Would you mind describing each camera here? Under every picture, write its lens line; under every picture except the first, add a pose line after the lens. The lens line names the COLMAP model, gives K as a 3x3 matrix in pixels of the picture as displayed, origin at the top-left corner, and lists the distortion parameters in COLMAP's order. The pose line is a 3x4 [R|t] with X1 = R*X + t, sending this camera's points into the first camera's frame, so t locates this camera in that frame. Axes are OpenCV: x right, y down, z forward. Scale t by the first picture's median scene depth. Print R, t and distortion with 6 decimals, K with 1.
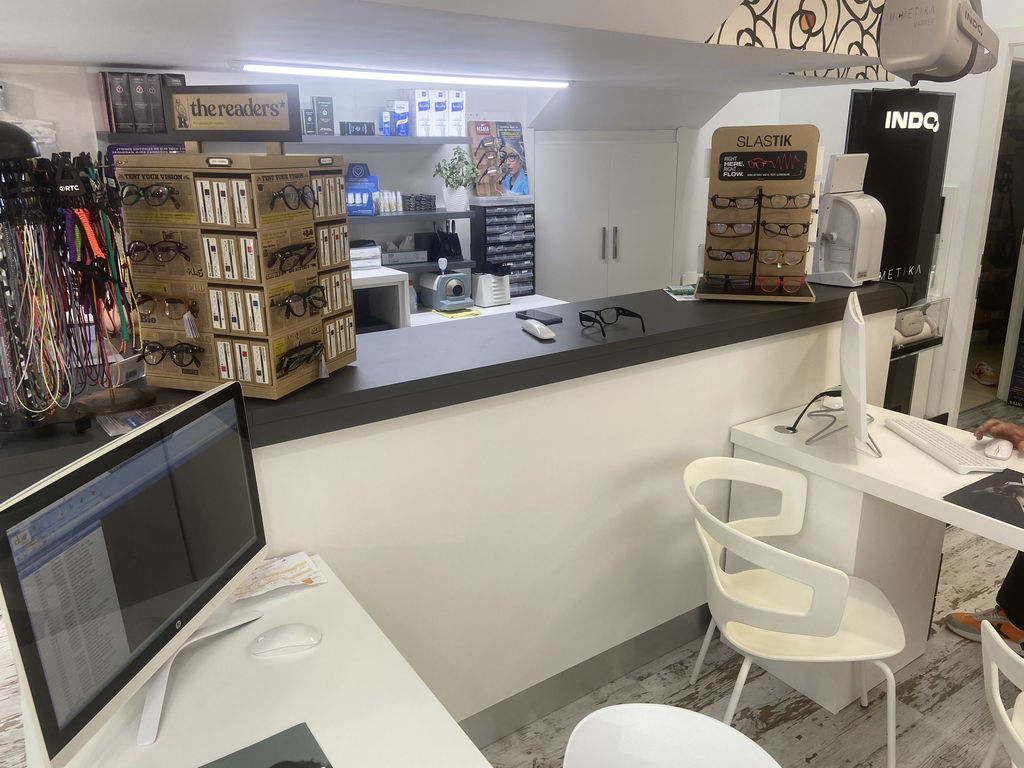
lens RADIAL K [[771.4, 0, 524.7], [0, 771.4, 373.4], [0, 0, 1]] dist [0.120181, -0.154341]
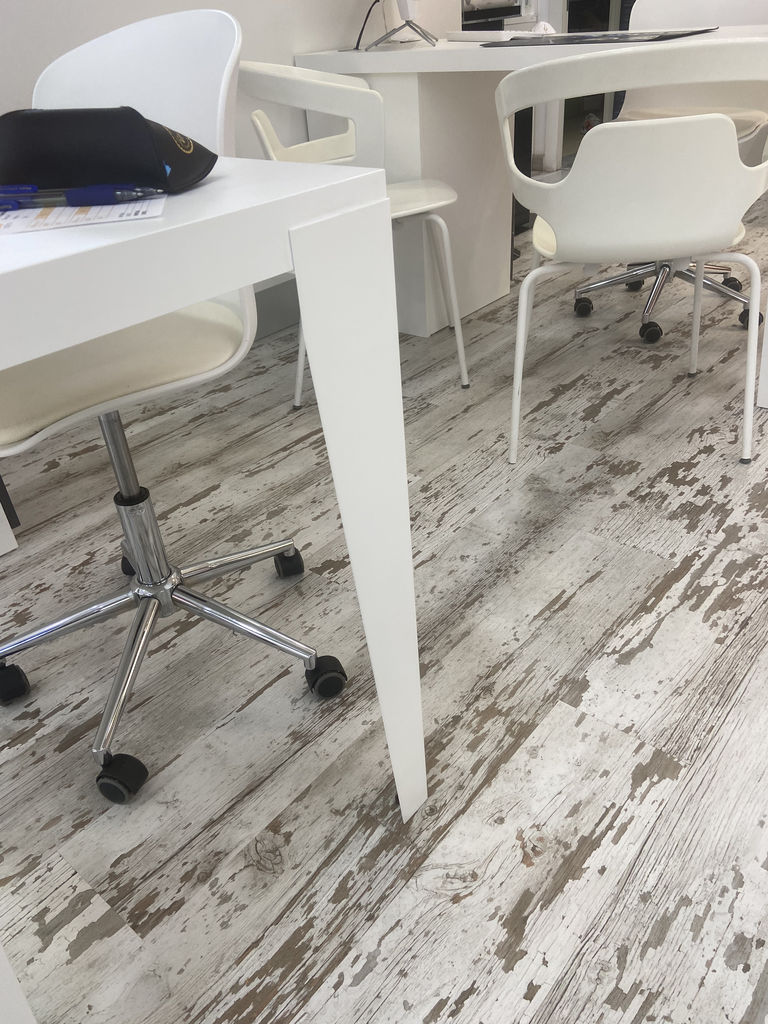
lens RADIAL K [[771.4, 0, 389.2], [0, 771.4, 515.2], [0, 0, 1]] dist [0.120181, -0.154341]
pose [[0.962822, -0.195112, 0.186830, 0.092771], [0.136290, 0.947990, 0.287647, 0.344550], [-0.233236, -0.251490, 0.939337, -0.059040]]
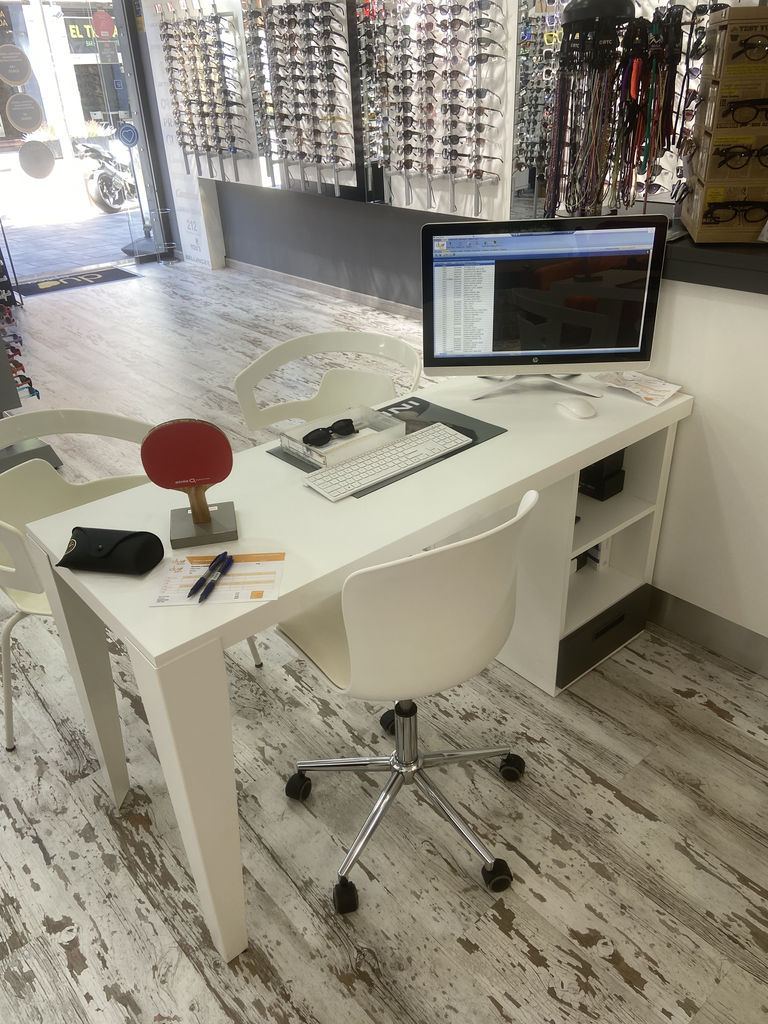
lens RADIAL K [[771.4, 0, 394.0], [0, 771.4, 520.7], [0, 0, 1]] dist [0.120181, -0.154341]
pose [[0.123468, 0.498105, -0.858281, 0.564253], [-0.246288, 0.853219, 0.459738, -0.028220], [0.961300, 0.154622, 0.228022, 0.236128]]
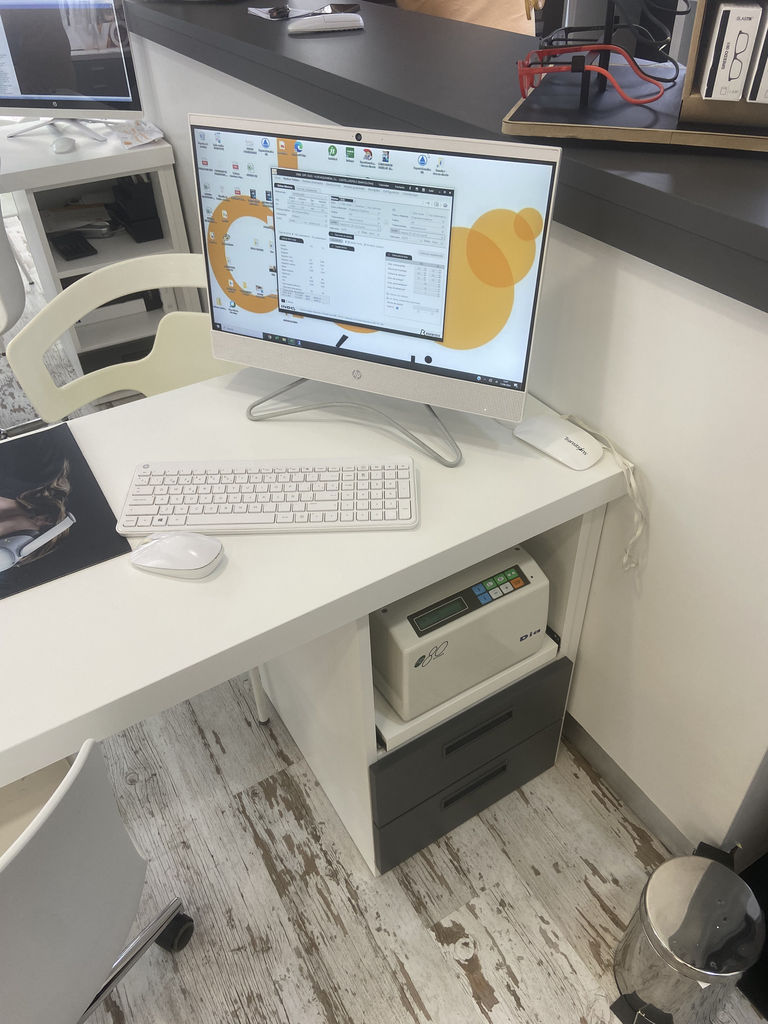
lens RADIAL K [[771.4, 0, 387.4], [0, 771.4, 507.3], [0, 0, 1]] dist [0.120181, -0.154341]
pose [[-0.071764, 0.641737, -0.763560, 0.839016], [-0.255248, 0.728226, 0.636031, -0.201994], [0.964209, 0.240541, 0.111542, 0.981936]]
